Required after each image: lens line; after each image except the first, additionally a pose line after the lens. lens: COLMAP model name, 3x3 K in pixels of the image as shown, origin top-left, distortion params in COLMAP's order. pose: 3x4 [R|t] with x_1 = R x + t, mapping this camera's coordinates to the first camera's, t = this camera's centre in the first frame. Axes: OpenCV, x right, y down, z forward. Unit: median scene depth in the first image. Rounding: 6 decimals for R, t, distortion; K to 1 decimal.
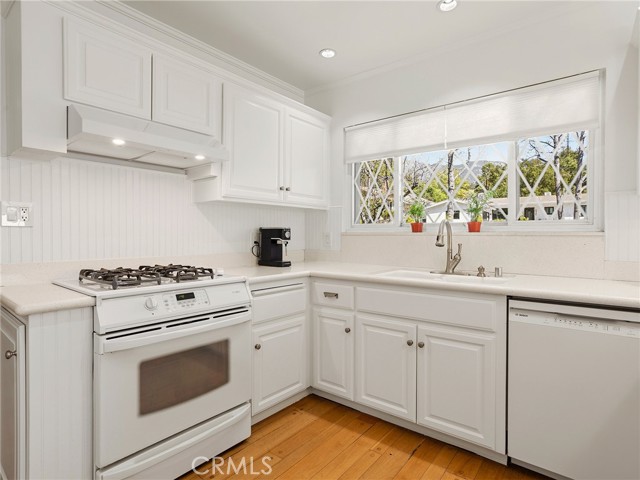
lens RADIAL K [[349.6, 0, 316.4], [0, 349.6, 237.5], [0, 0, 1]] dist [-0.042289, 0.025598]
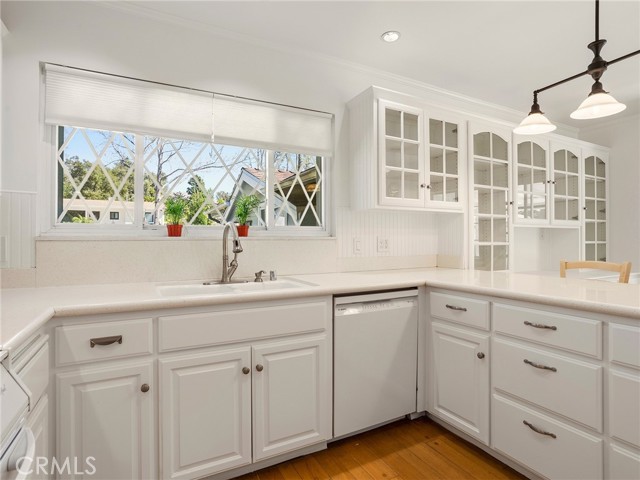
lens RADIAL K [[343.7, 0, 319.9], [0, 343.7, 239.1], [0, 0, 1]] dist [-0.031674, 0.002920]
pose [[0.402676, -0.002687, 0.915339, -0.358802], [0.009048, 0.999959, -0.001044, -0.005981], [-0.915298, 0.008702, 0.402684, 0.455891]]
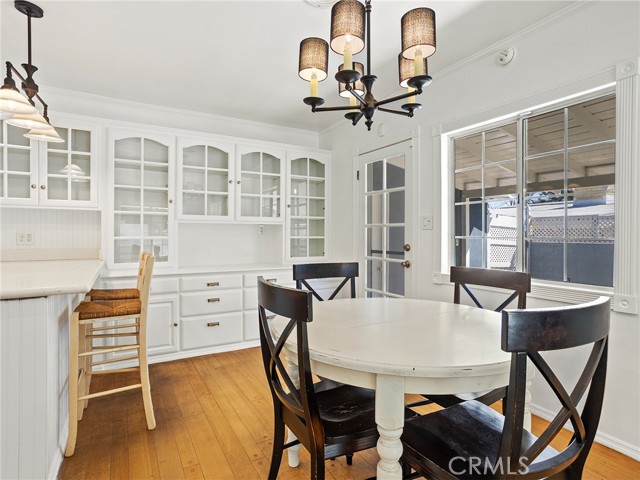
lens RADIAL K [[349.6, 0, 322.0], [0, 349.6, 234.8], [0, 0, 1]] dist [-0.042289, 0.025598]
pose [[0.368738, -0.005145, 0.929519, 0.025262], [0.003806, 0.999985, 0.004025, -0.000393], [-0.929526, 0.002053, 0.368752, -0.909251]]
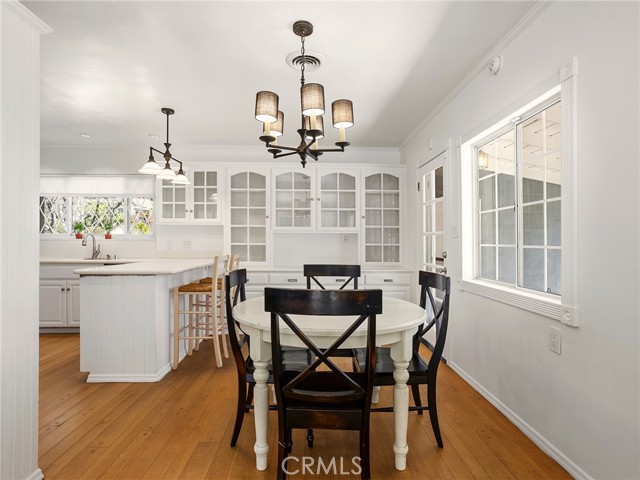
lens RADIAL K [[349.6, 0, 313.7], [0, 349.6, 241.3], [0, 0, 1]] dist [-0.042289, 0.025598]
pose [[0.773715, -0.000877, 0.633534, 0.104397], [0.001445, 0.999999, -0.000381, 0.000760], [-0.633533, 0.001210, 0.773715, -1.510710]]
